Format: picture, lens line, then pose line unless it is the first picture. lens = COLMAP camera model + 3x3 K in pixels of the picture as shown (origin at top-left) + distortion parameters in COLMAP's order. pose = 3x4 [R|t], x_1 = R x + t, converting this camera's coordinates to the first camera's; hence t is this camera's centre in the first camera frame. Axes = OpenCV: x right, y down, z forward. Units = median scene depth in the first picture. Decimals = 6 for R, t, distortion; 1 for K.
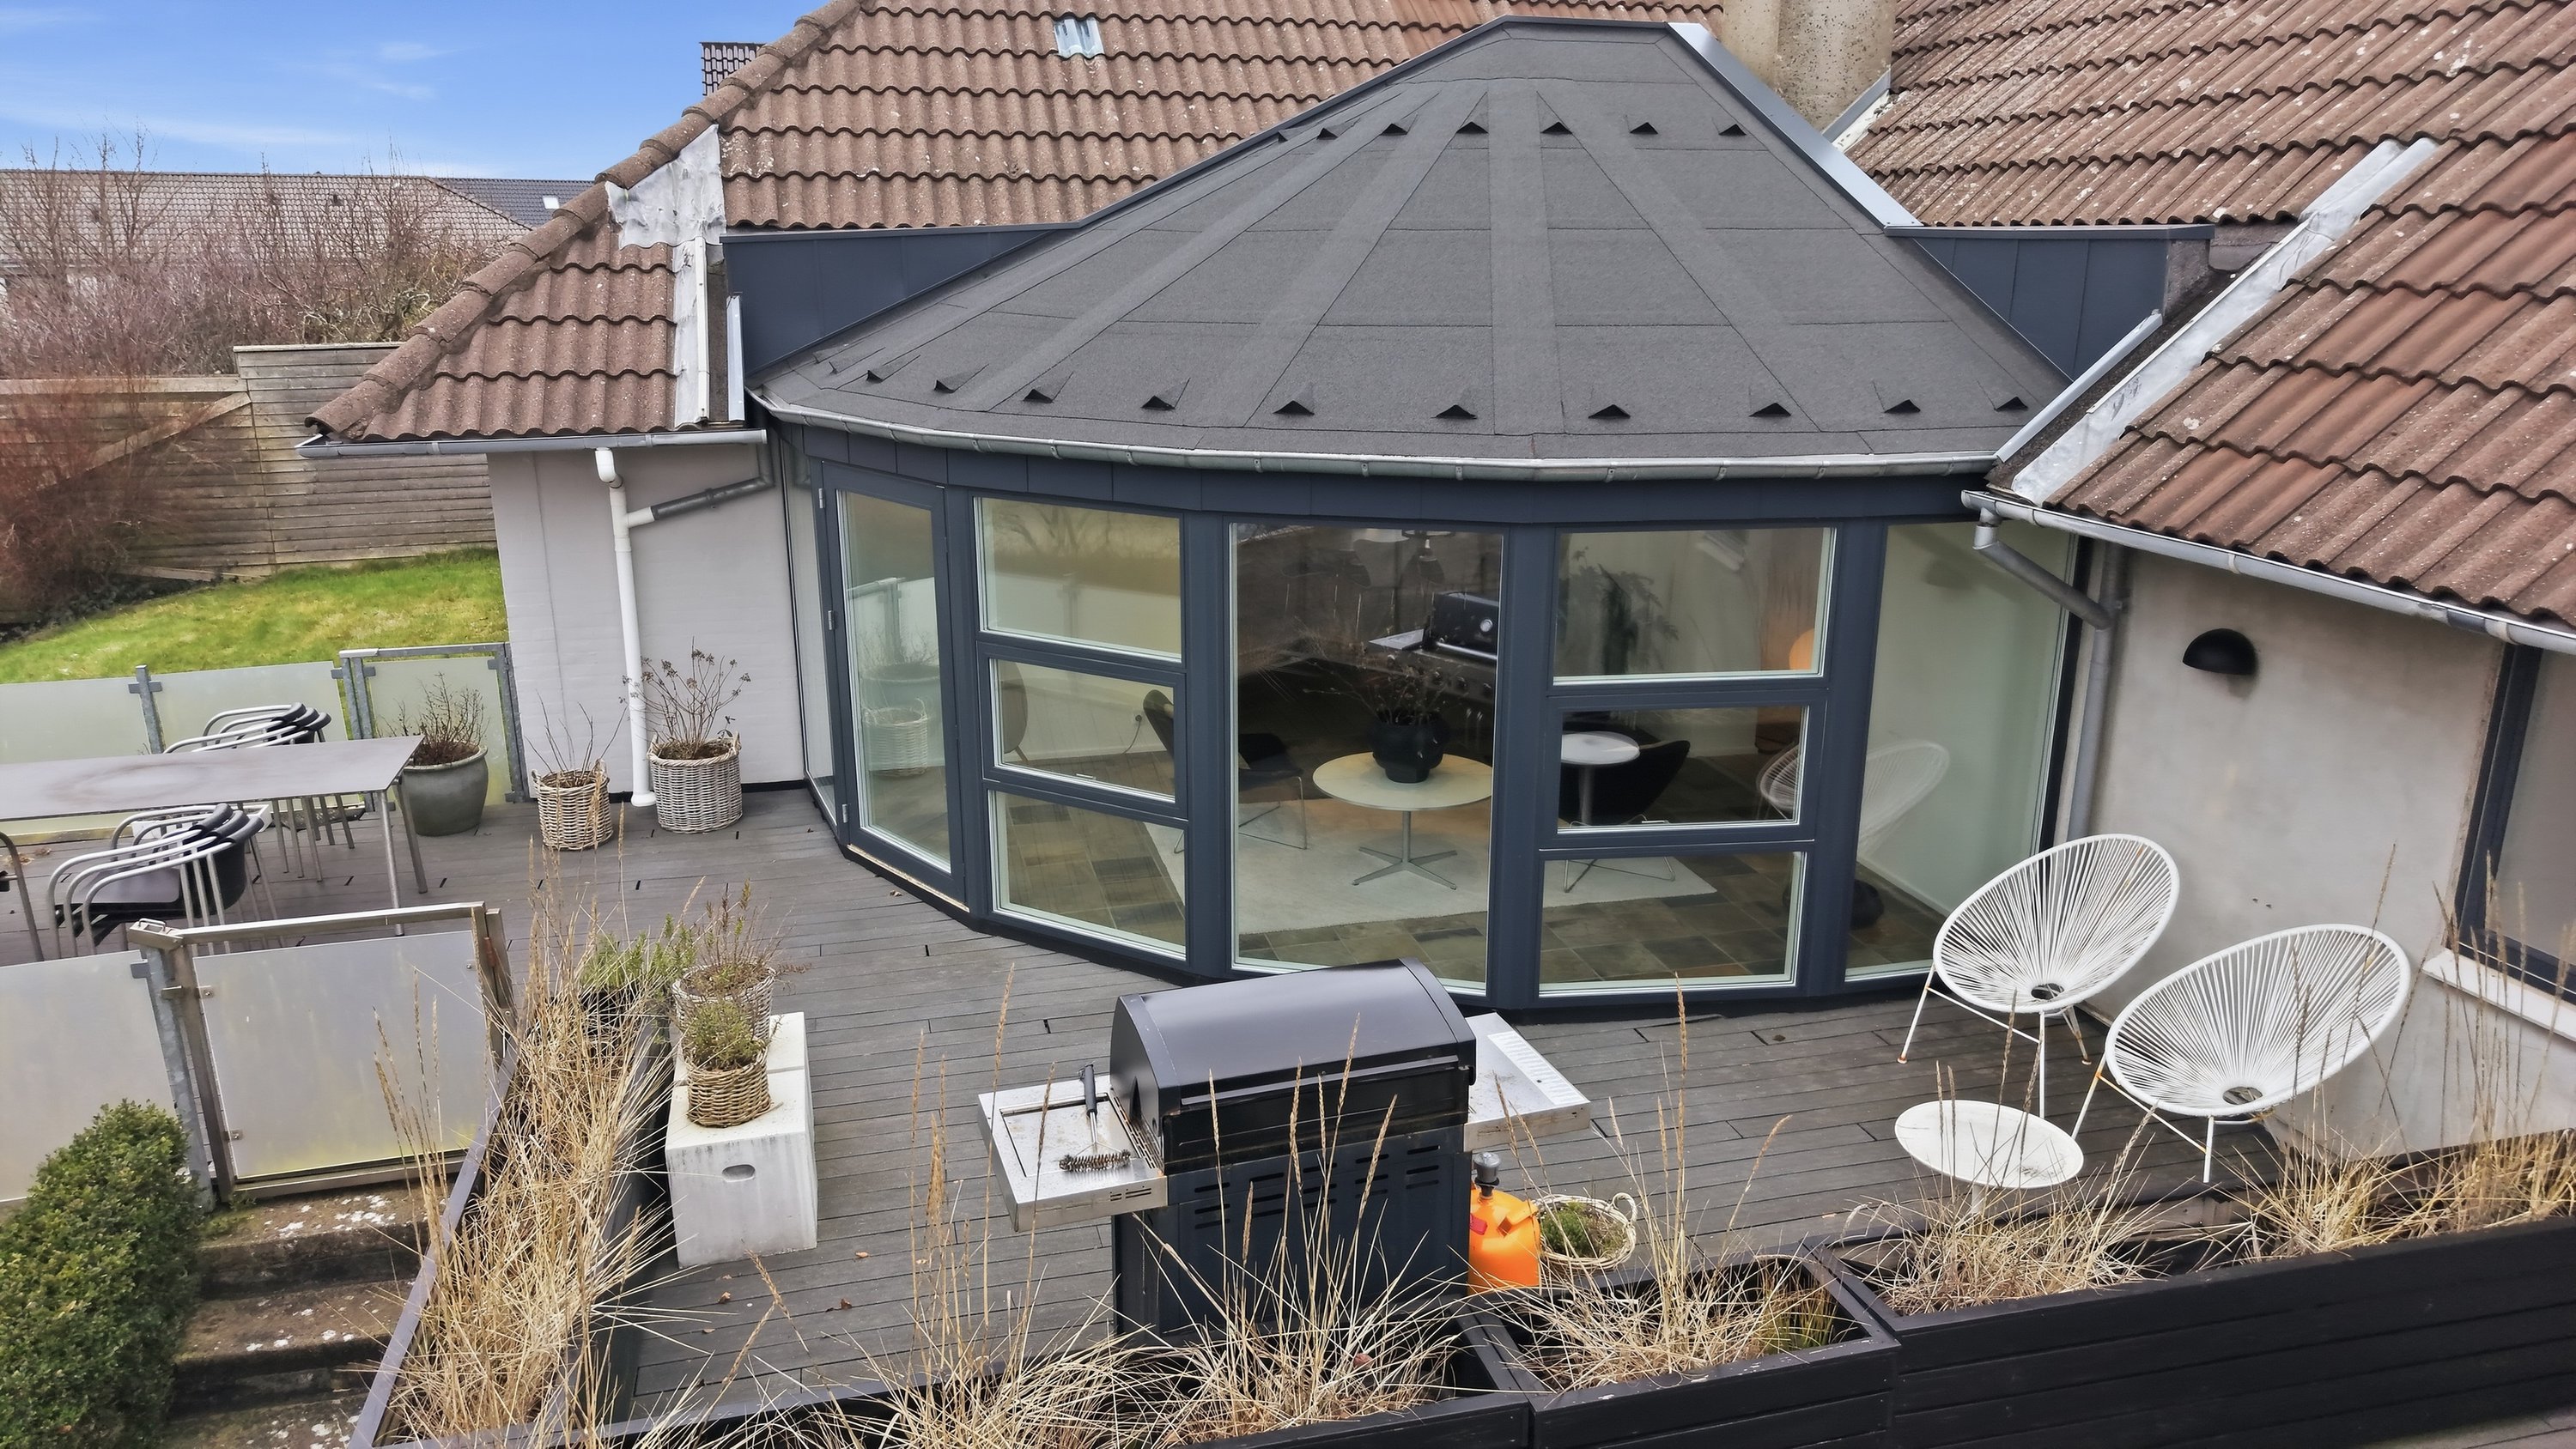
lens RADIAL K [[1719.1, 0, 1290.8], [0, 1719.1, 740.3], [0, 0, 1]] dist [0.034586, -0.037781]
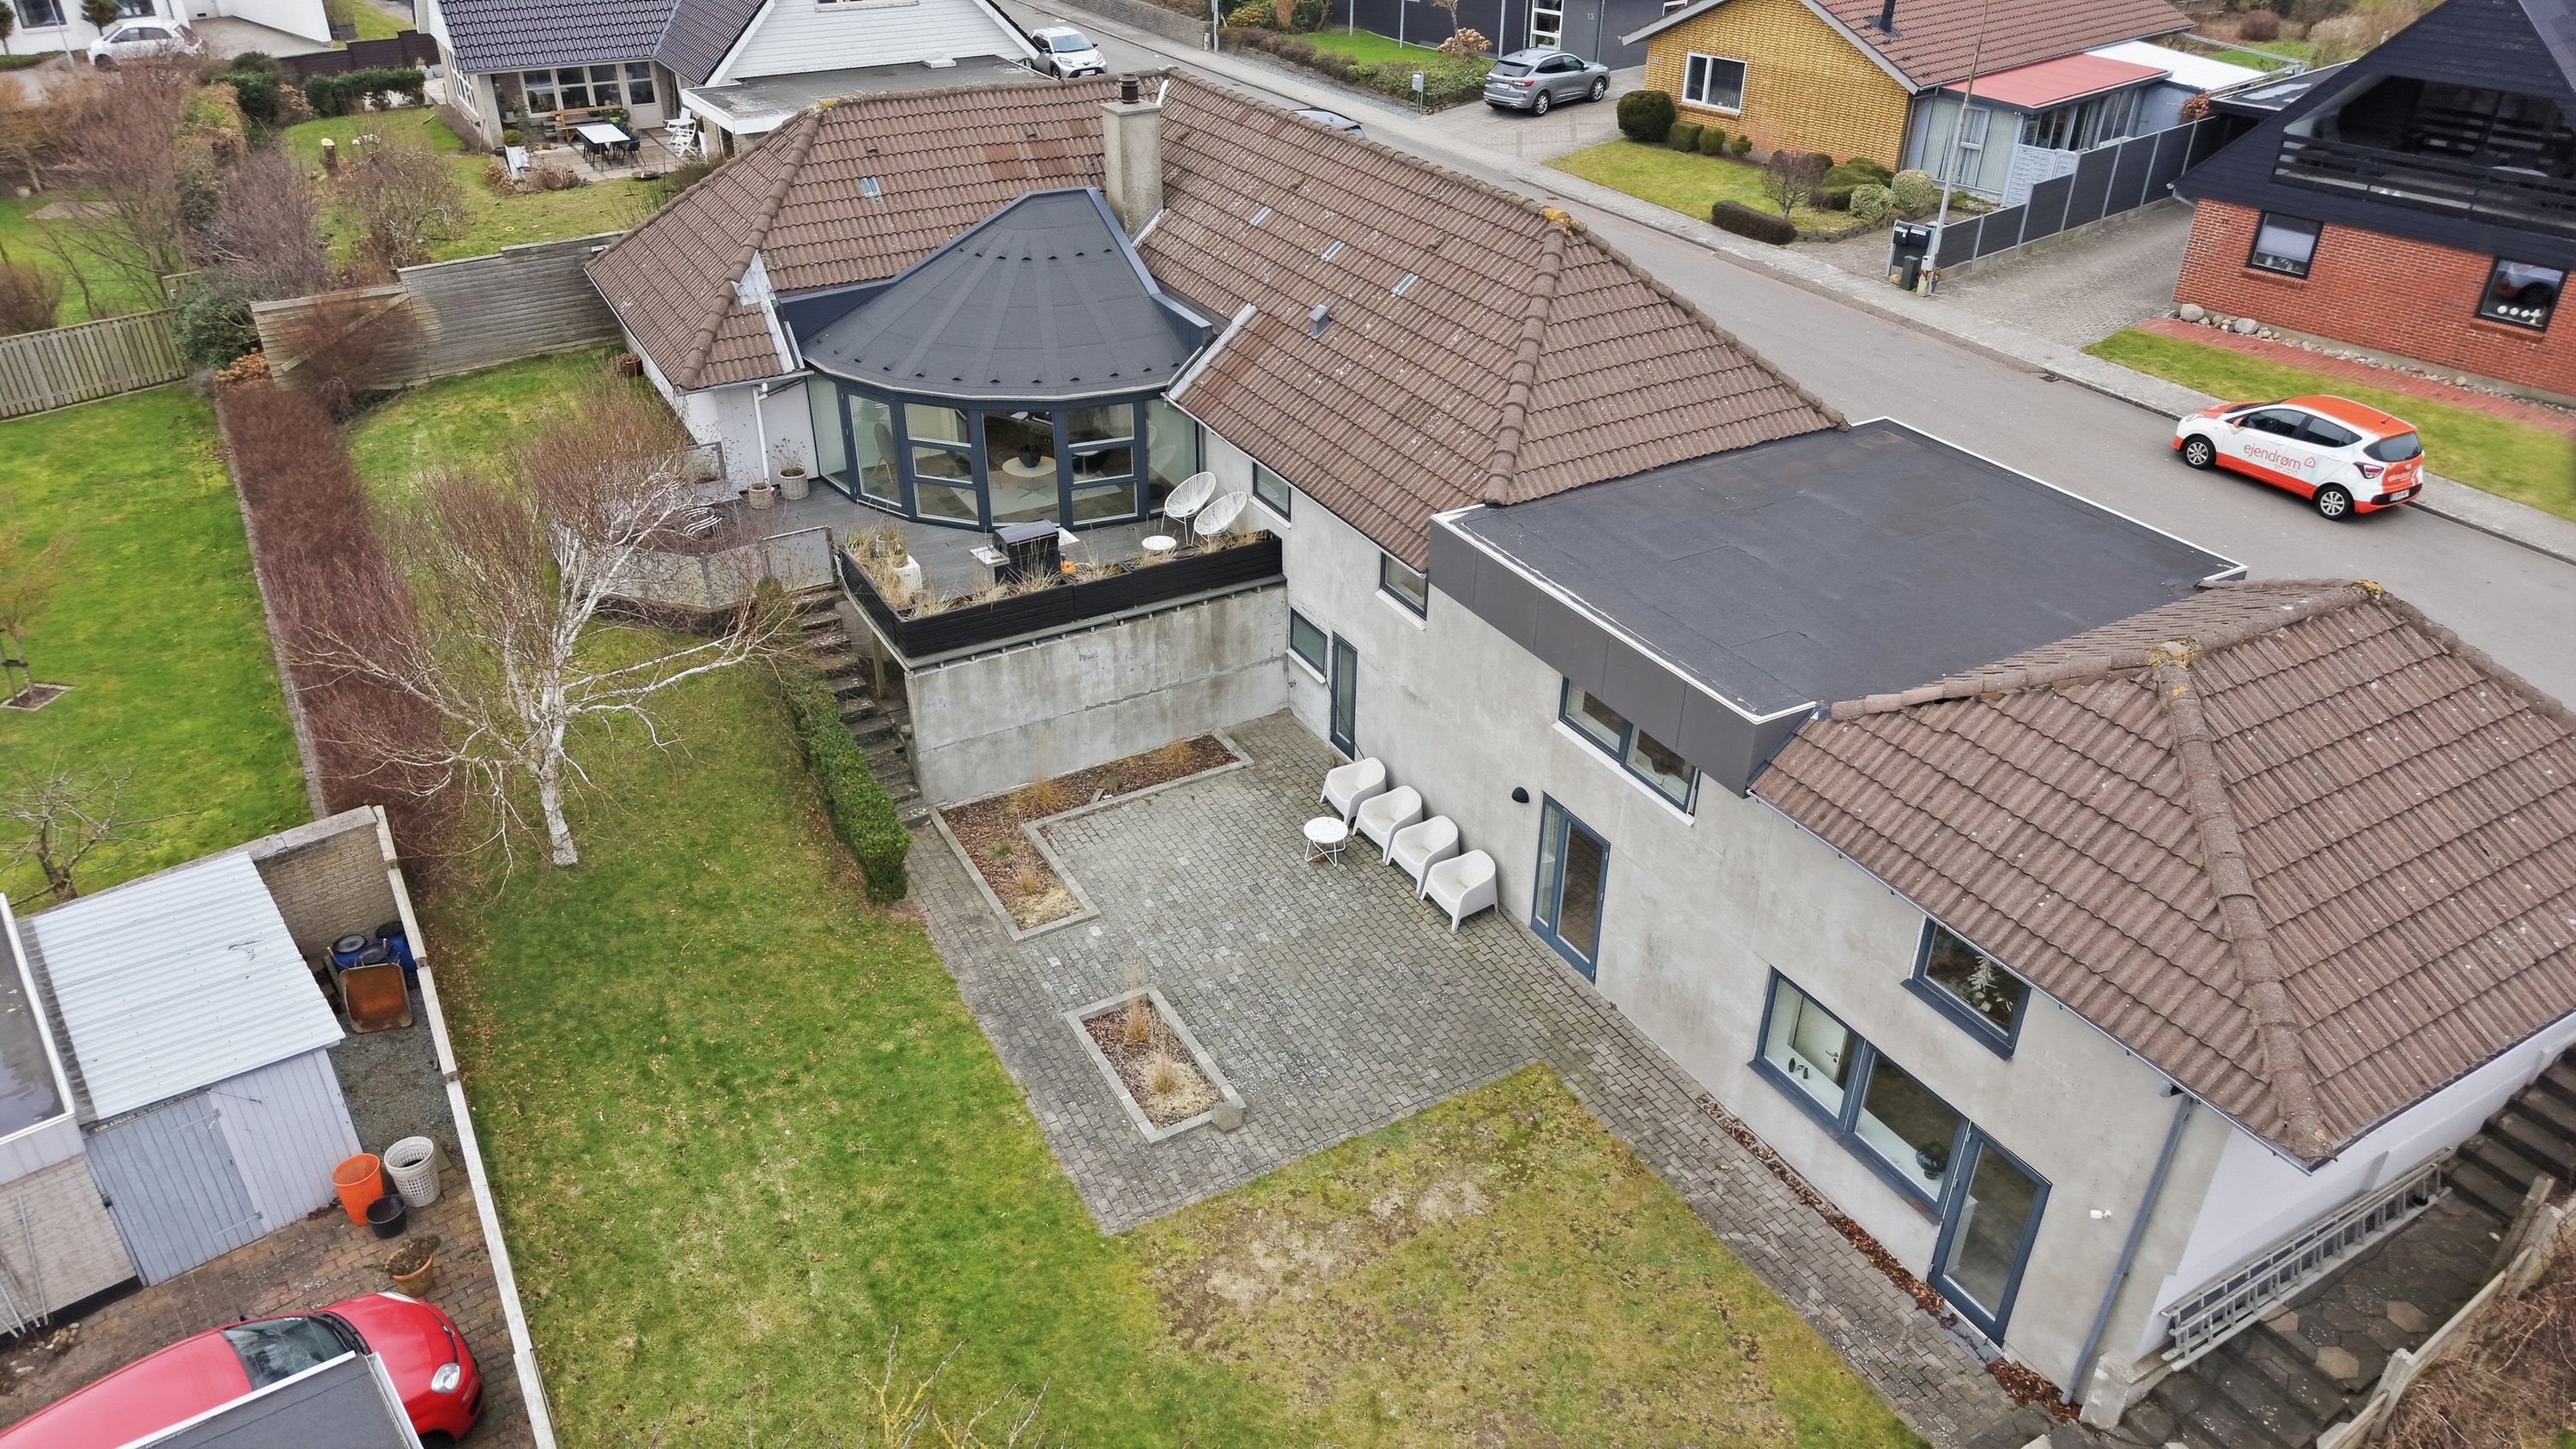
lens RADIAL K [[1719.1, 0, 1290.8], [0, 1719.1, 740.3], [0, 0, 1]] dist [0.034586, -0.037781]
pose [[0.965181, -0.132242, 0.225693, -0.321829], [0.069053, 0.961003, 0.267779, -0.386462], [-0.252303, -0.242870, 0.936673, -2.857572]]
